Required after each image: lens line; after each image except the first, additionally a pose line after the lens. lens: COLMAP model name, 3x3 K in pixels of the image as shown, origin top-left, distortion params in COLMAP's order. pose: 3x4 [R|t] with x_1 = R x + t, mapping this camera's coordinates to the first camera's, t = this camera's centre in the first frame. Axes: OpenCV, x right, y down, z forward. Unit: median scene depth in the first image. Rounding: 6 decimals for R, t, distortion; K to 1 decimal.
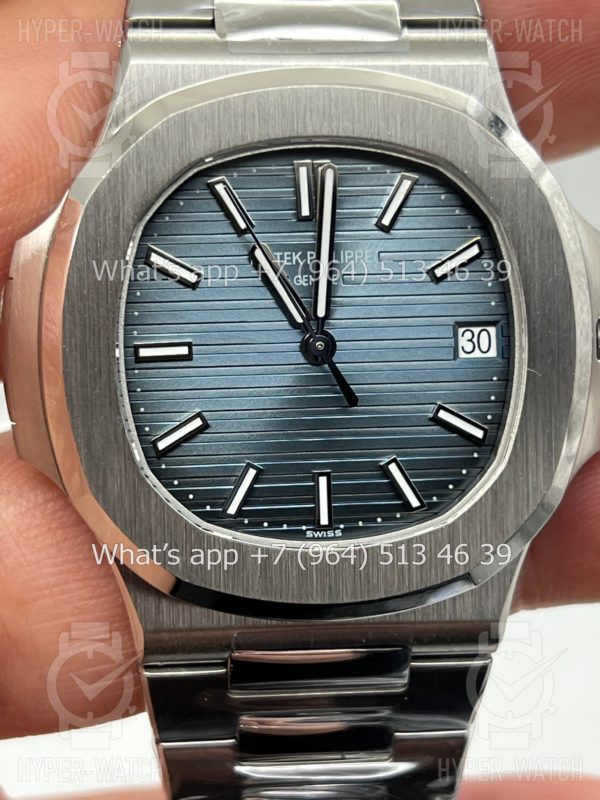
lens RADIAL K [[1932.9, 0, 300.0], [0, 1932.9, 400.0], [0, 0, 1]] dist [0.279902, -0.114335]
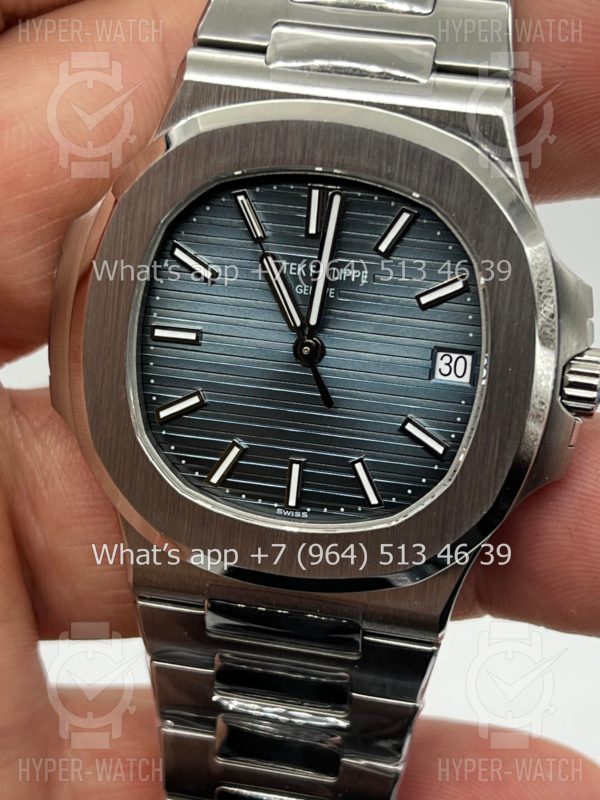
lens RADIAL K [[1932.9, 0, 300.0], [0, 1932.9, 400.0], [0, 0, 1]] dist [0.279902, -0.114335]
pose [[0.949706, 0.162030, -0.267962, 0.311001], [-0.139365, 0.985007, 0.101675, -0.112675], [0.280419, -0.059216, 0.958049, -0.081968]]
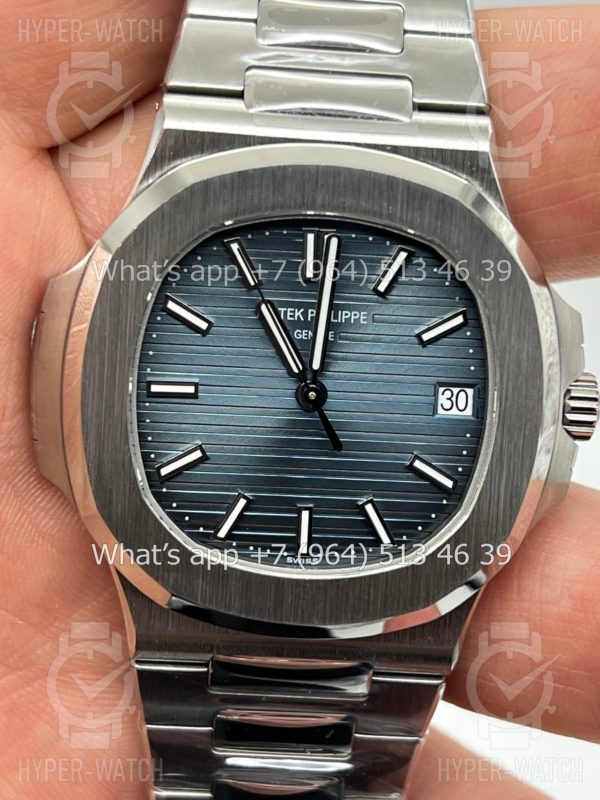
lens RADIAL K [[1932.9, 0, 300.0], [0, 1932.9, 400.0], [0, 0, 1]] dist [0.279902, -0.114335]
pose [[0.995485, 0.087290, -0.037289, 0.044760], [-0.084307, 0.993597, 0.075213, -0.107846], [0.043616, -0.071730, 0.996470, -0.111142]]
